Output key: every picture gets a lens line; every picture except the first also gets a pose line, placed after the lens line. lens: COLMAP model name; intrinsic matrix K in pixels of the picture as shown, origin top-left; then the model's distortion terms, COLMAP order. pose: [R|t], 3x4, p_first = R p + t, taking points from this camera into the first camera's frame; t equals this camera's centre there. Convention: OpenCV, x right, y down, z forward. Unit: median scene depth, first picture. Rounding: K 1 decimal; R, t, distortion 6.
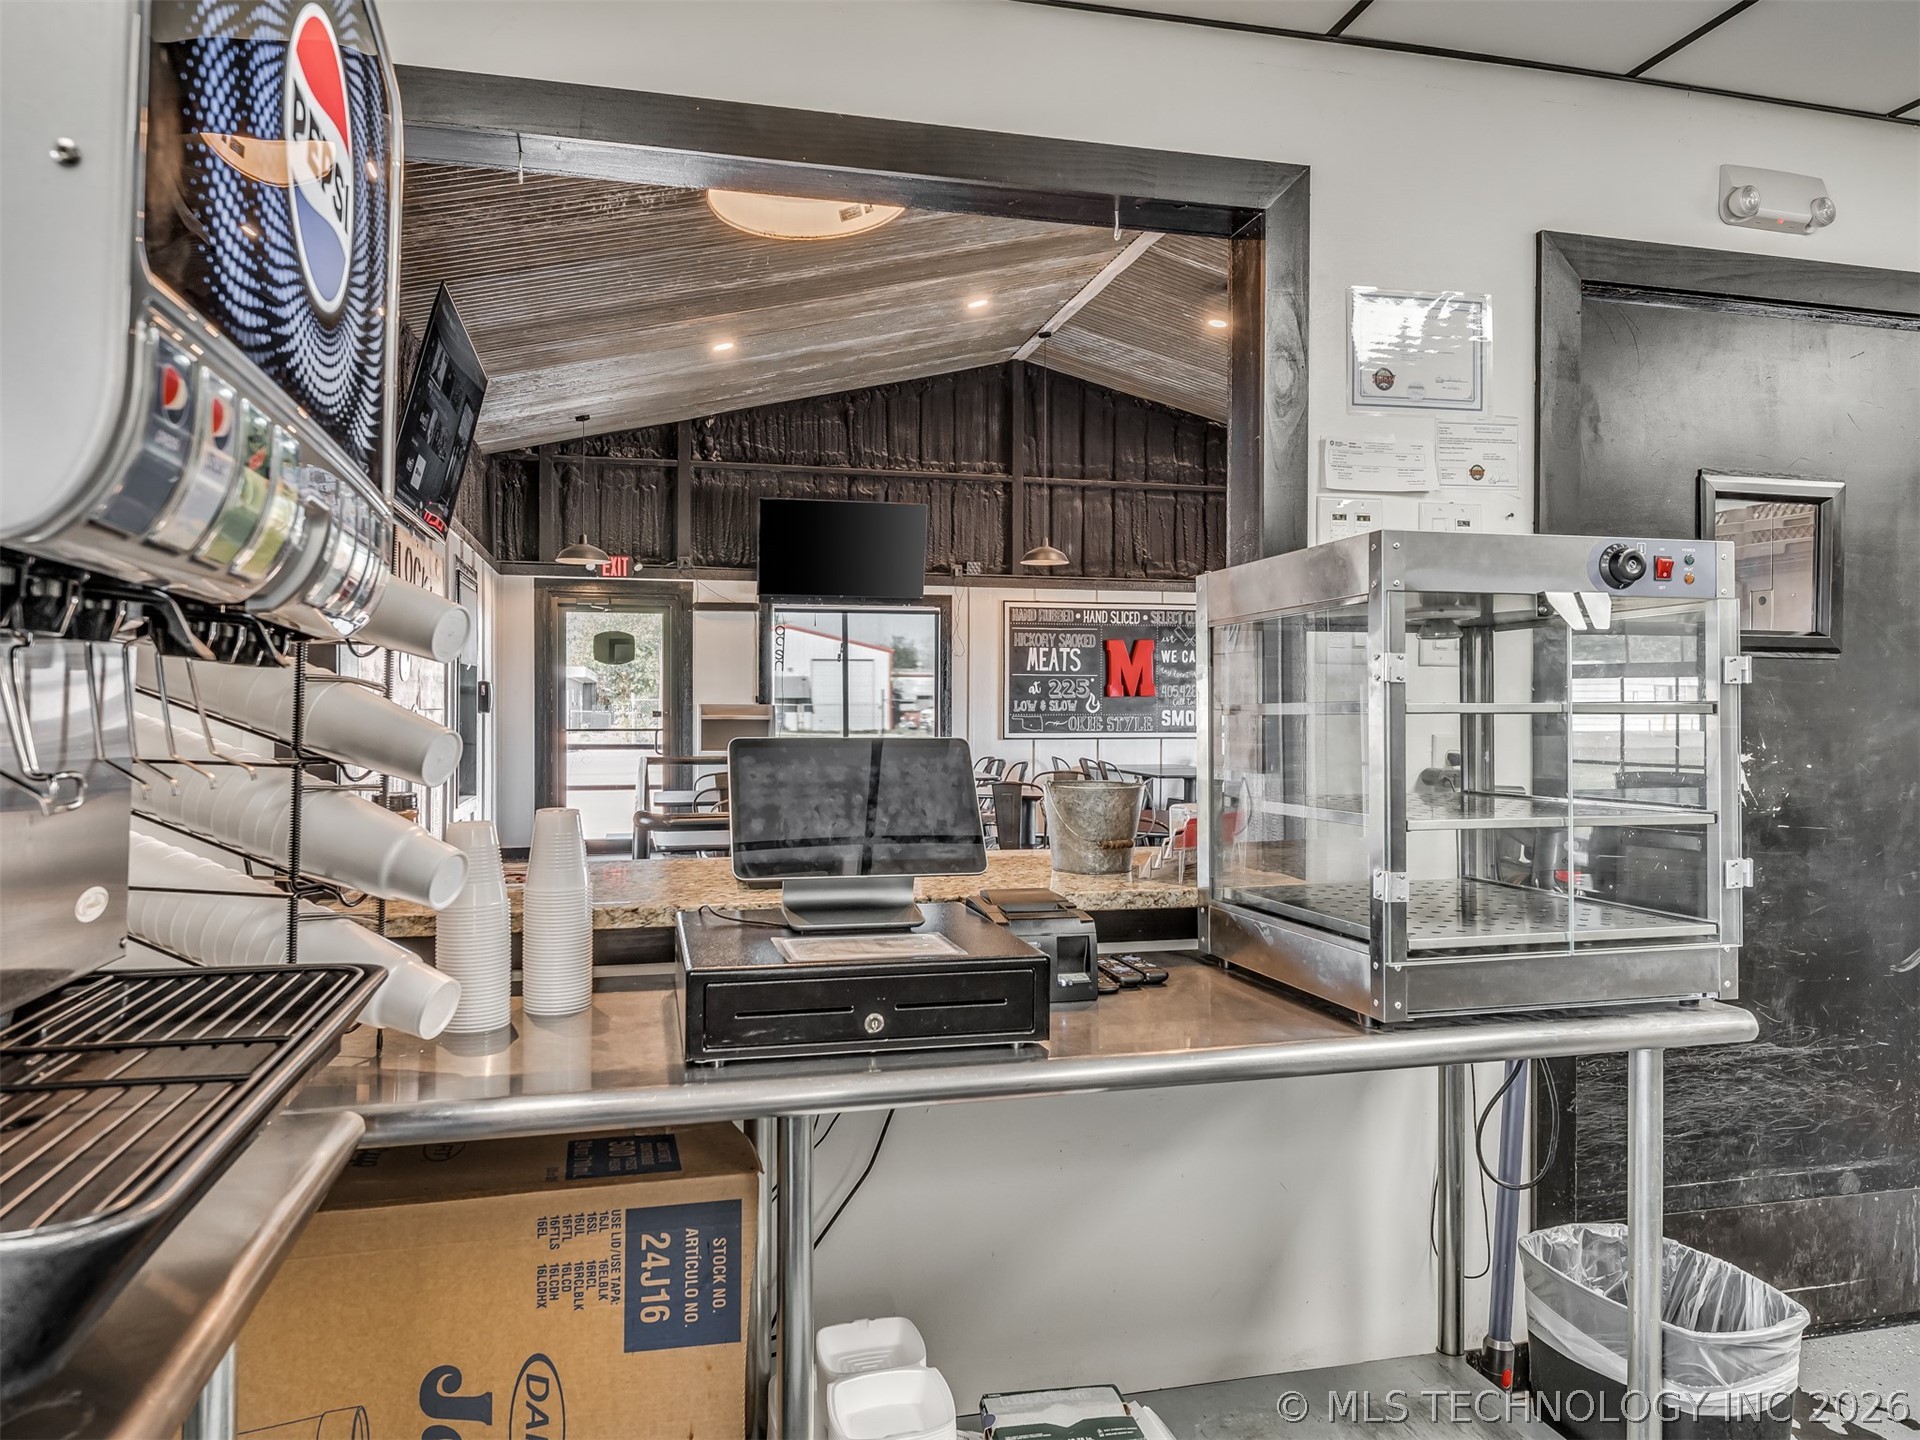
lens RADIAL K [[1297.9, 0, 960.0], [0, 1297.9, 720.0], [0, 0, 1]] dist [0.035028, 0.000255]
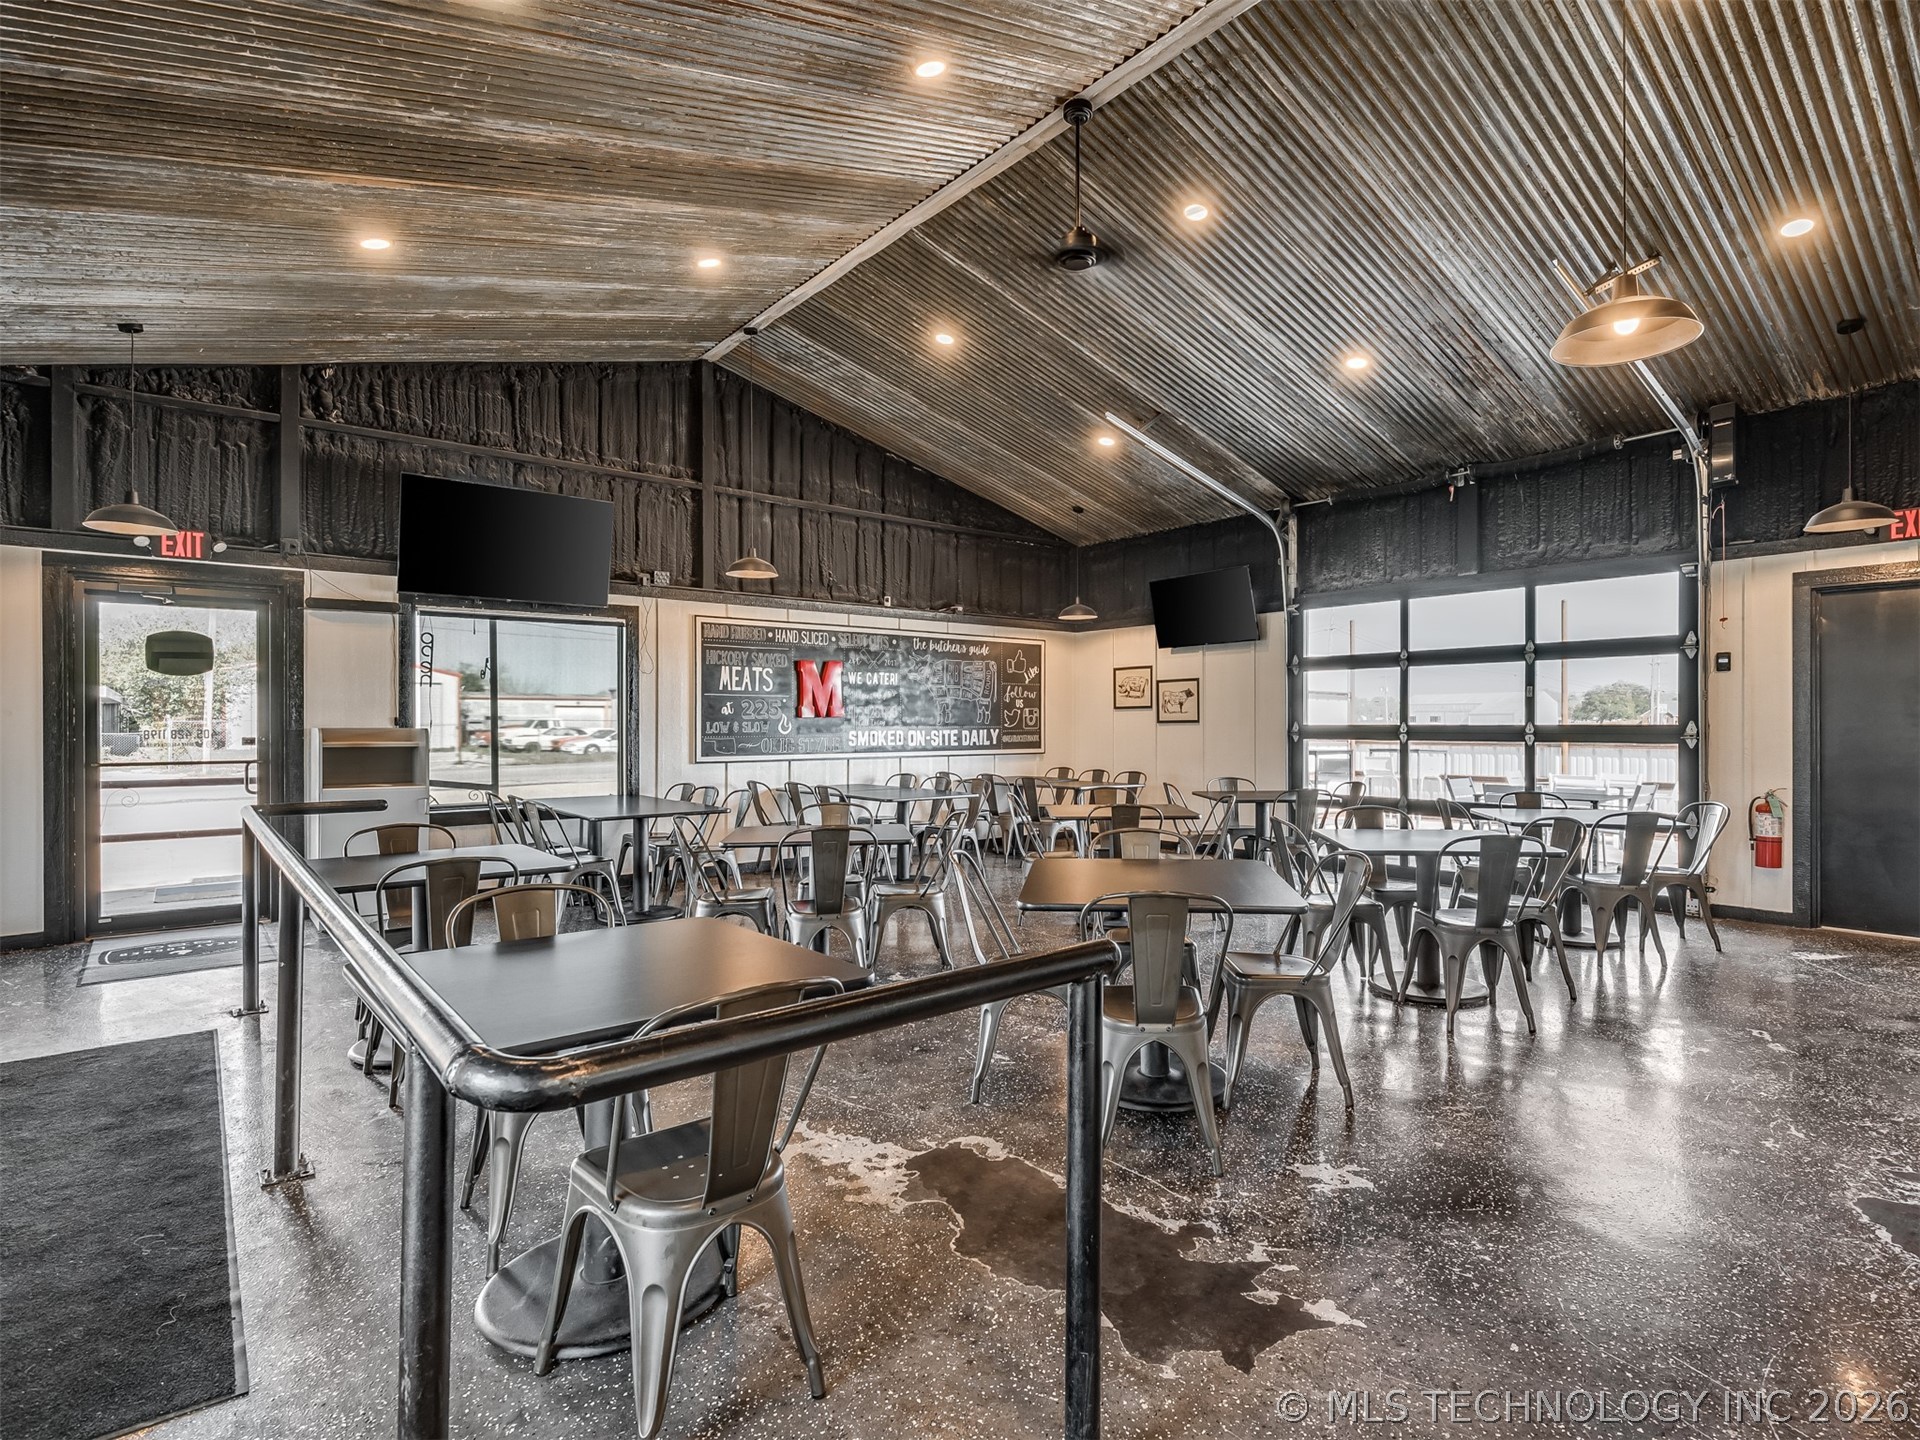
lens RADIAL K [[973.7, 0, 952.7], [0, 973.7, 730.1], [0, 0, 1]] dist [0.002045, -0.001916]
pose [[0.905339, -0.005974, 0.424649, -0.097065], [0.008008, 0.999963, -0.003006, -0.005603], [-0.424615, 0.006122, 0.905353, 0.290472]]
